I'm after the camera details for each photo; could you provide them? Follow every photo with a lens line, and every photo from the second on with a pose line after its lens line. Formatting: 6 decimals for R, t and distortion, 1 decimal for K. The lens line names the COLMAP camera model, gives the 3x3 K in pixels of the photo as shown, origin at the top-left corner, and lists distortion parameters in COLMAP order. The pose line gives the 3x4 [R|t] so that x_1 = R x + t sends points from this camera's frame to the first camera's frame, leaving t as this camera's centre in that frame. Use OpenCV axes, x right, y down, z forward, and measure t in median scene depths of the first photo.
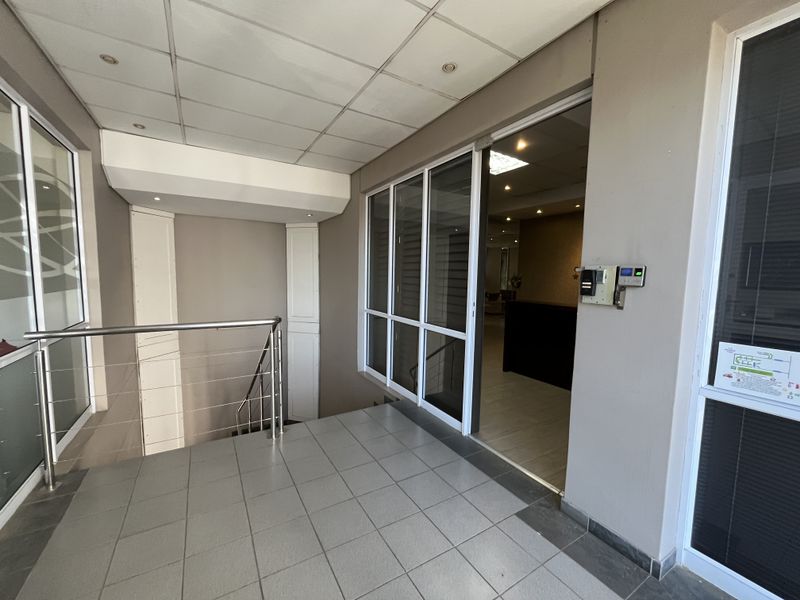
lens RADIAL K [[324.9, 0, 399.5], [0, 324.9, 302.8], [0, 0, 1]] dist [0.002286, -0.003141]
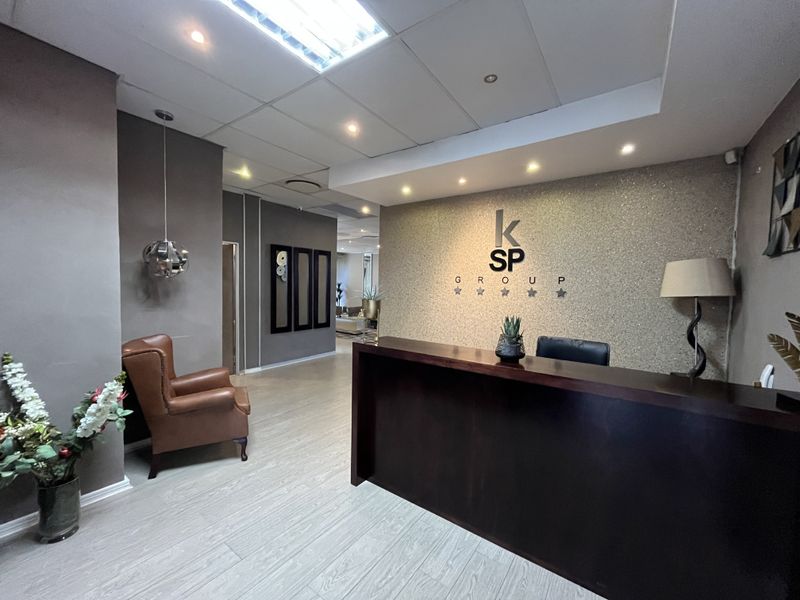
lens RADIAL K [[324.9, 0, 399.5], [0, 324.9, 302.8], [0, 0, 1]] dist [0.002286, -0.003141]
pose [[0.921394, -0.022478, 0.387980, 0.079632], [0.031663, 0.999349, -0.017297, -0.022565], [-0.387338, 0.028222, 0.921506, 0.202934]]
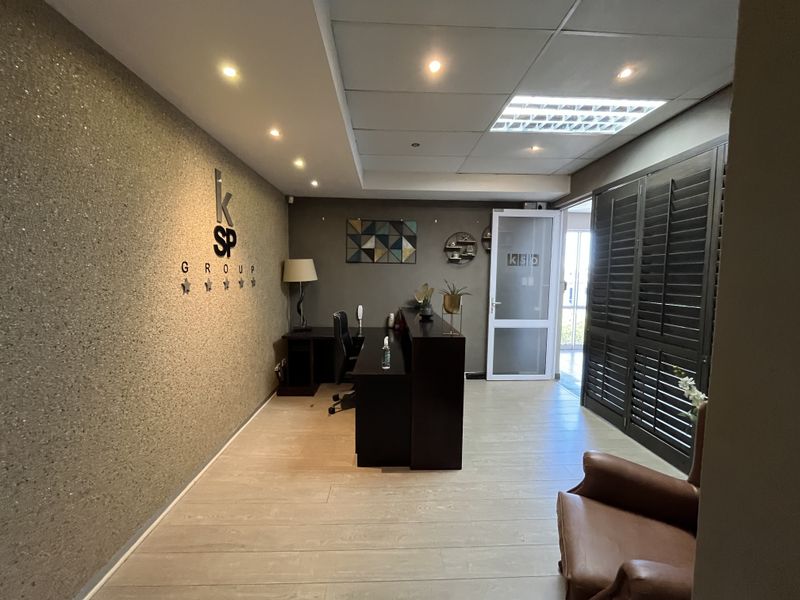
lens RADIAL K [[324.9, 0, 399.5], [0, 324.9, 302.8], [0, 0, 1]] dist [0.002286, -0.003141]
pose [[-0.875460, -0.073140, 0.477725, 0.068902], [0.010398, 0.985403, 0.169921, -0.060015], [-0.483179, 0.153726, -0.861920, 0.587582]]
